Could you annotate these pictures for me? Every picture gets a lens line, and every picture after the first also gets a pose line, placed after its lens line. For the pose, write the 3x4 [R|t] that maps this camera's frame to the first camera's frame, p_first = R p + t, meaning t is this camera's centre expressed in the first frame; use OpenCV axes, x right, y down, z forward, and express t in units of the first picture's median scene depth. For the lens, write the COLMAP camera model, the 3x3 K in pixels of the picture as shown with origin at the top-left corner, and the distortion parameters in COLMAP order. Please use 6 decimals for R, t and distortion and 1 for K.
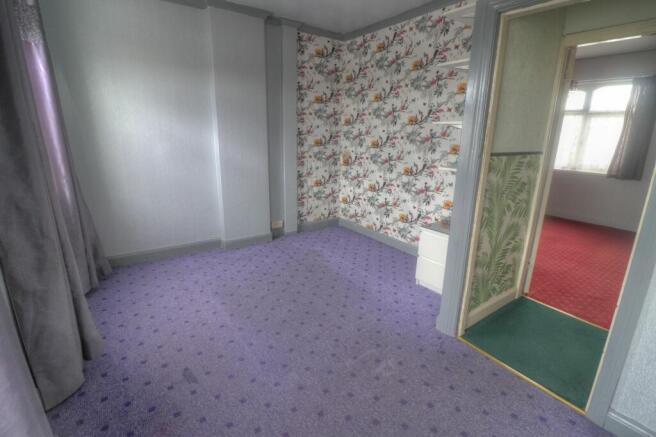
lens RADIAL K [[306.0, 0, 323.3], [0, 306.0, 218.8], [0, 0, 1]] dist [-0.006342, -0.000394]
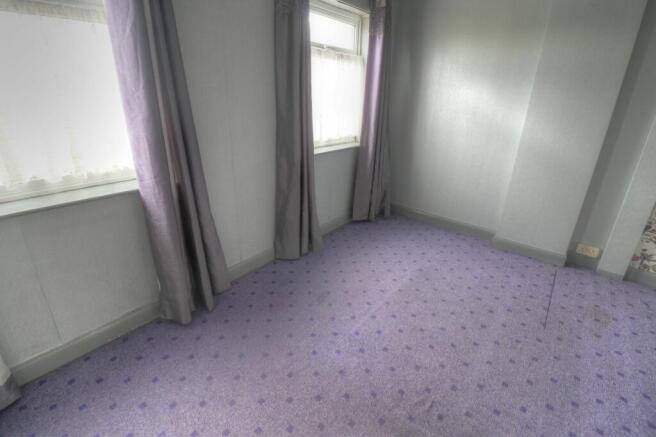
lens RADIAL K [[306.0, 0, 327.0], [0, 306.0, 218.7], [0, 0, 1]] dist [-0.006342, -0.000394]
pose [[0.250622, 0.352630, -0.901577, 0.346801], [-0.287520, 0.916390, 0.278499, -0.082373], [0.924403, 0.189424, 0.331056, 0.307815]]
